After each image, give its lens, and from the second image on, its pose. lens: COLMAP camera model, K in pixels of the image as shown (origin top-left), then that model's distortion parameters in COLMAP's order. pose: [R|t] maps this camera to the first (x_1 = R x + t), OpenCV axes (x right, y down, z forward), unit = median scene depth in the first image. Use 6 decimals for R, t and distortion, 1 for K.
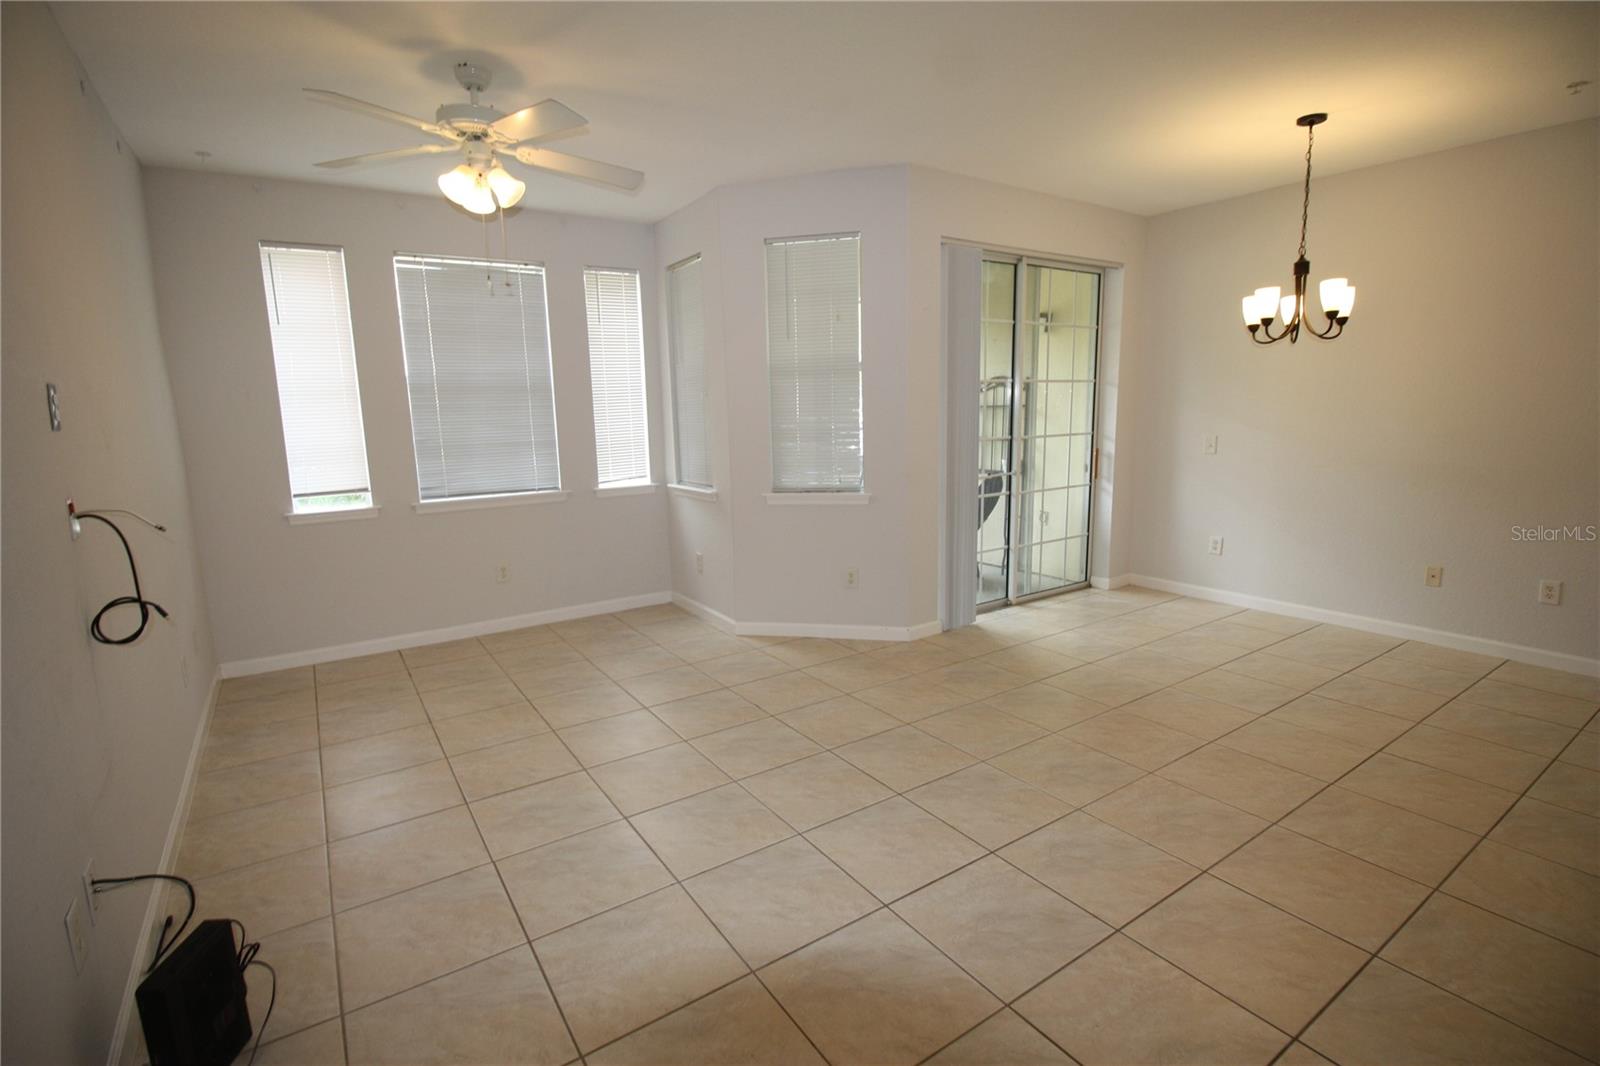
lens RADIAL K [[742.1, 0, 800.0], [0, 742.1, 533.0], [0, 0, 1]] dist [-0.002461, -0.000177]
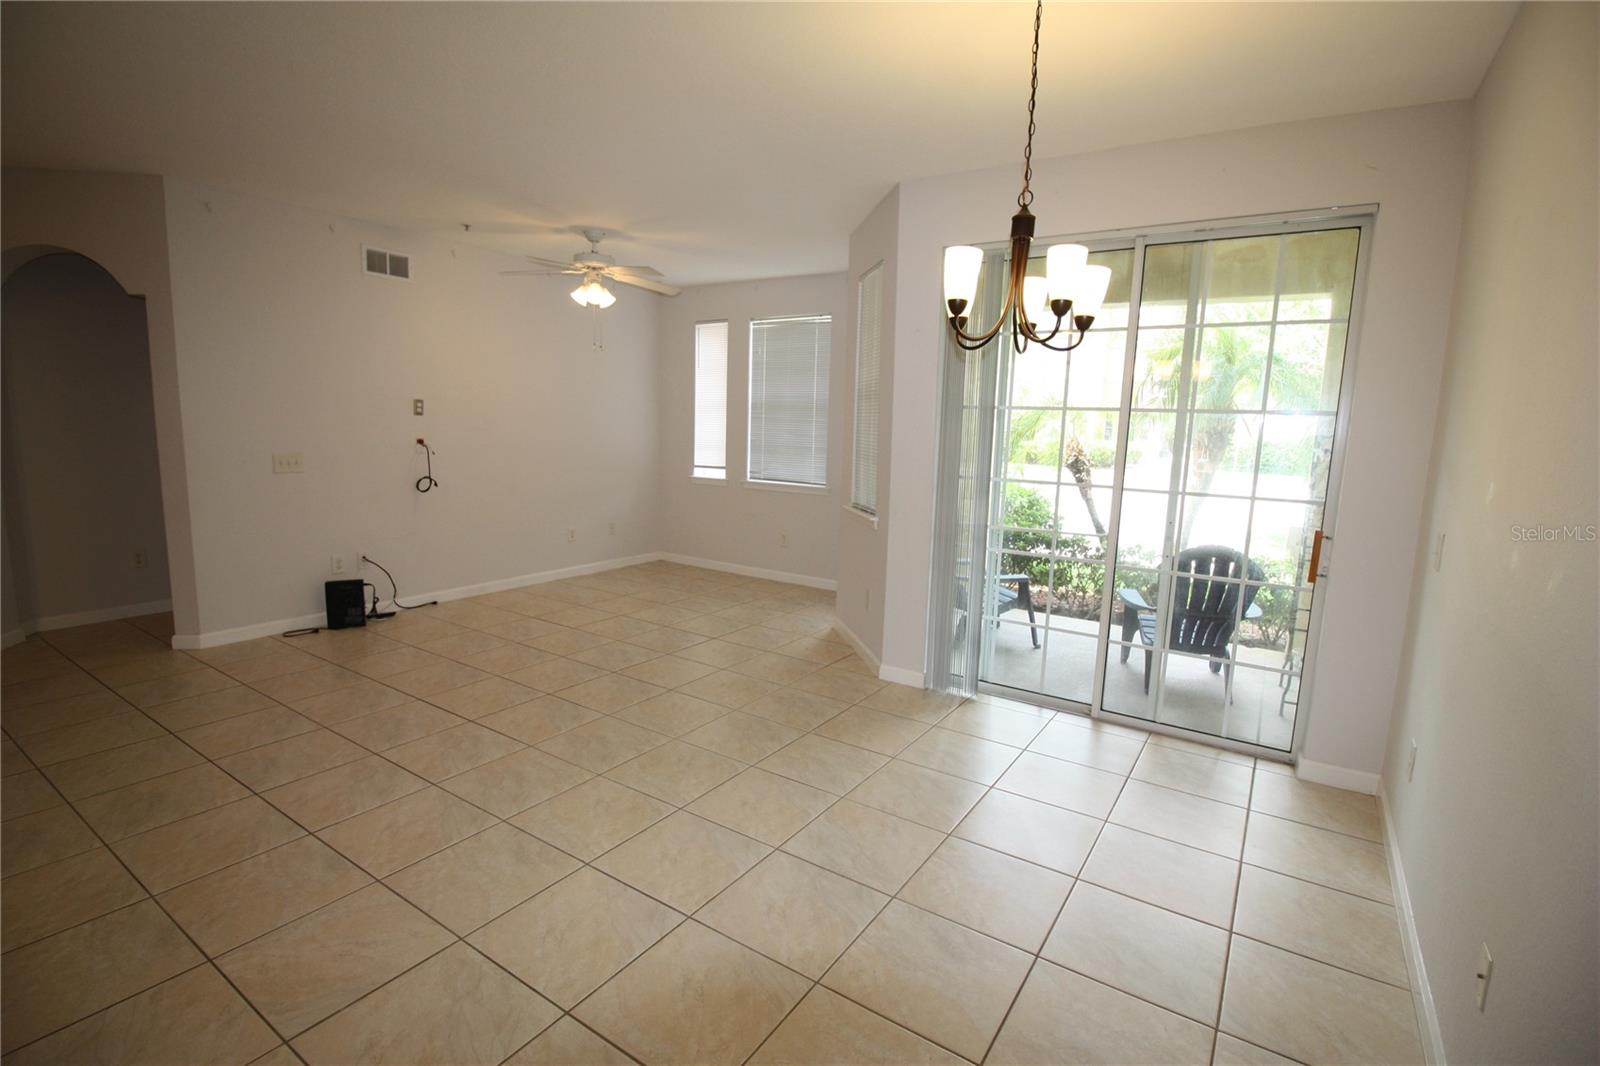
lens RADIAL K [[742.1, 0, 800.0], [0, 742.1, 533.0], [0, 0, 1]] dist [-0.002461, -0.000177]
pose [[0.386965, 0.171994, -0.905912, 1.014839], [-0.197513, 0.975108, 0.100762, -0.120782], [0.900692, 0.139938, 0.411304, 0.529647]]
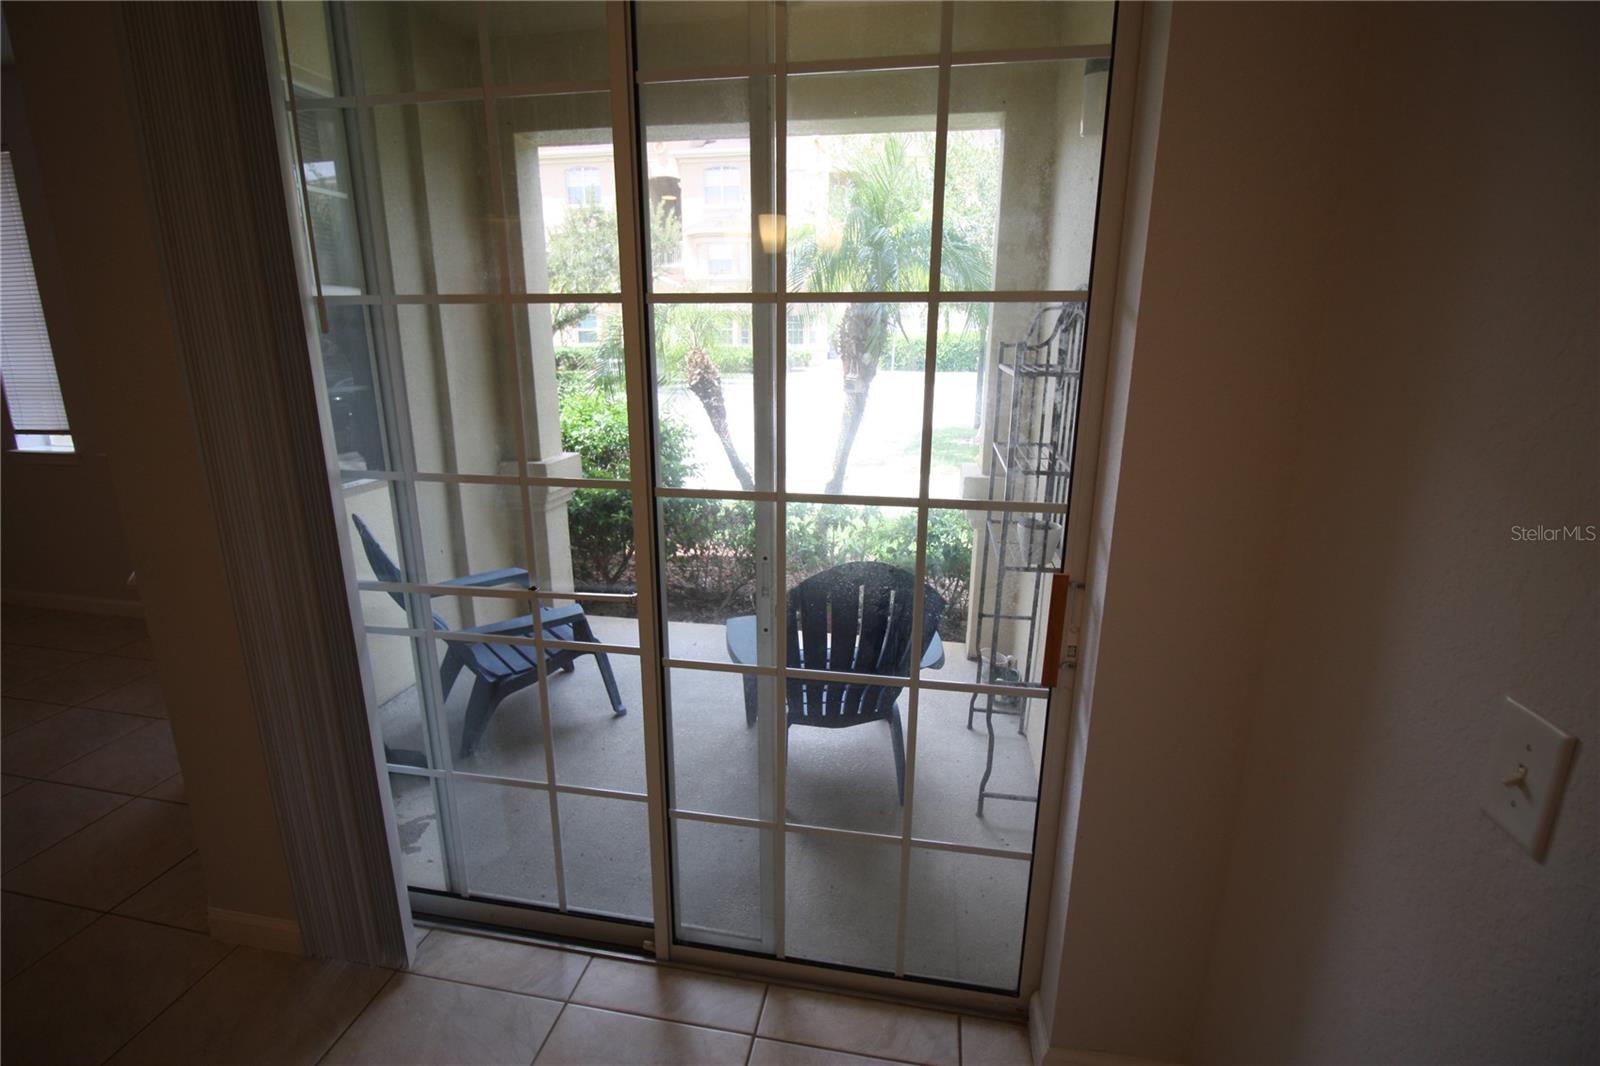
lens RADIAL K [[747.6, 0, 800.0], [0, 747.6, 533.0], [0, 0, 1]] dist [-0.001712, -0.013302]
pose [[0.716406, 0.204723, -0.666972, 0.667012], [-0.139286, 0.978703, 0.150798, -0.201441], [0.683639, -0.015133, 0.729663, 1.000339]]
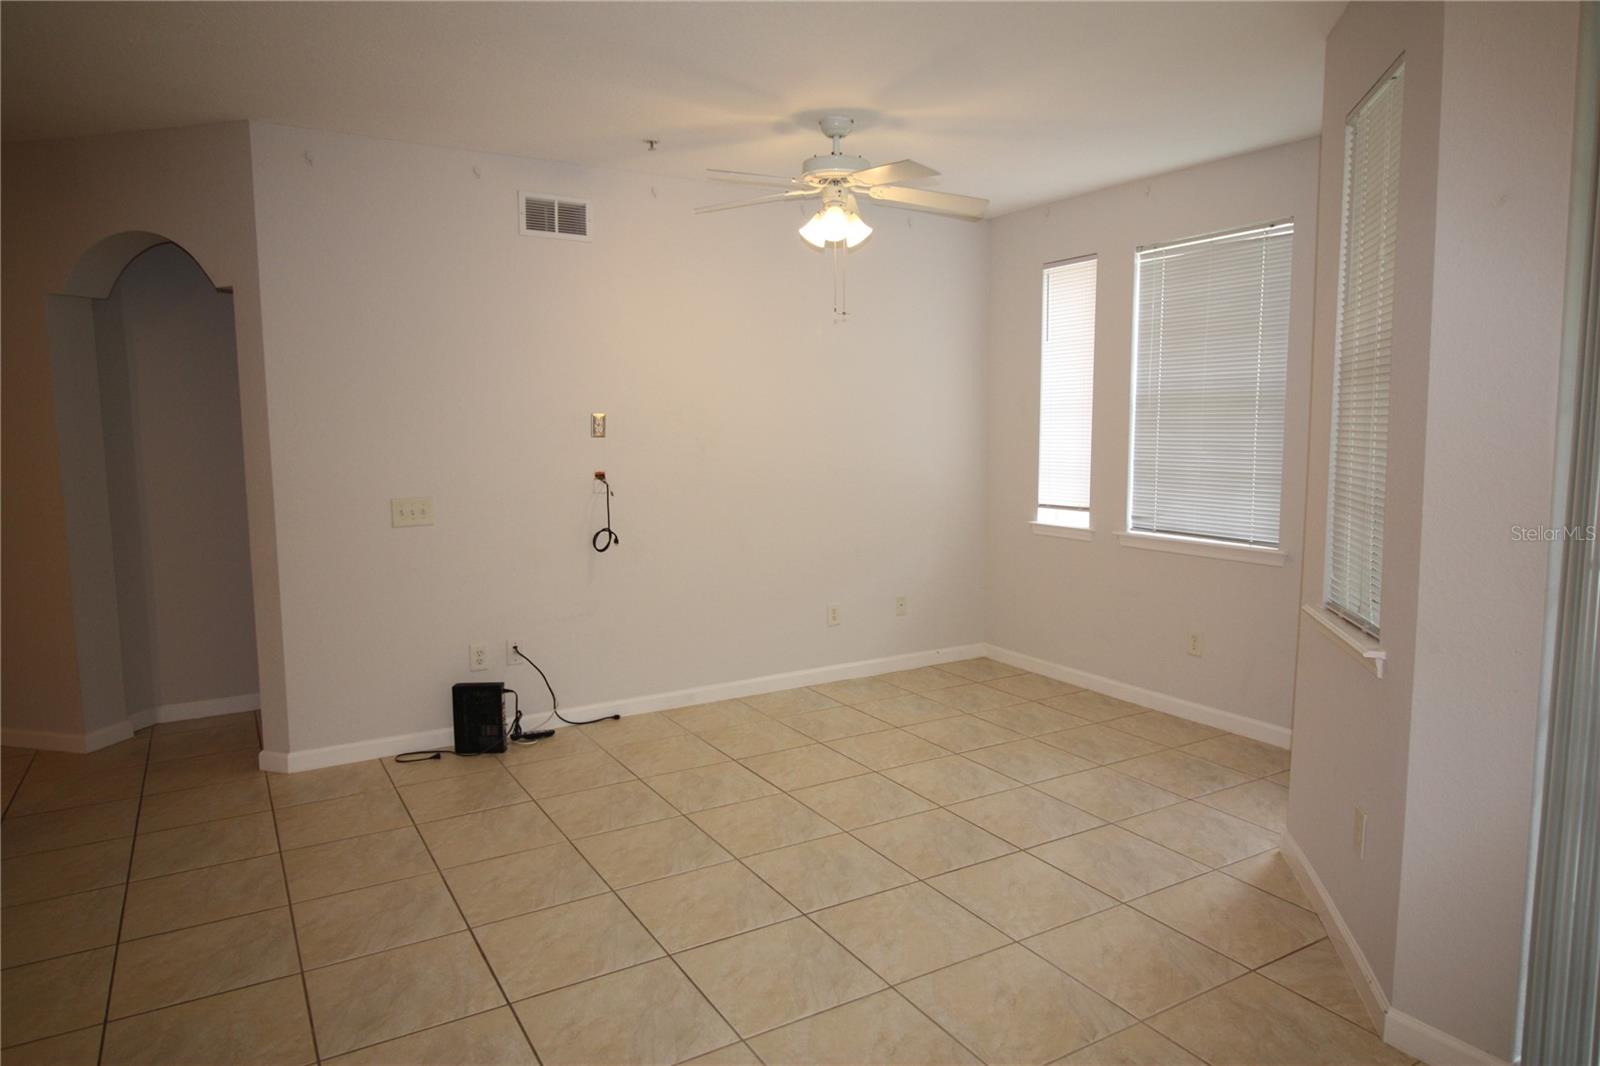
lens RADIAL K [[995.1, 0, 797.5], [0, 995.1, 530.4], [0, 0, 1]] dist [0.002271, 0.000299]
pose [[-0.045990, 0.134703, -0.989818, 0.706591], [-0.166165, 0.976031, 0.140547, -0.154896], [0.985025, 0.170937, -0.022505, 0.707784]]
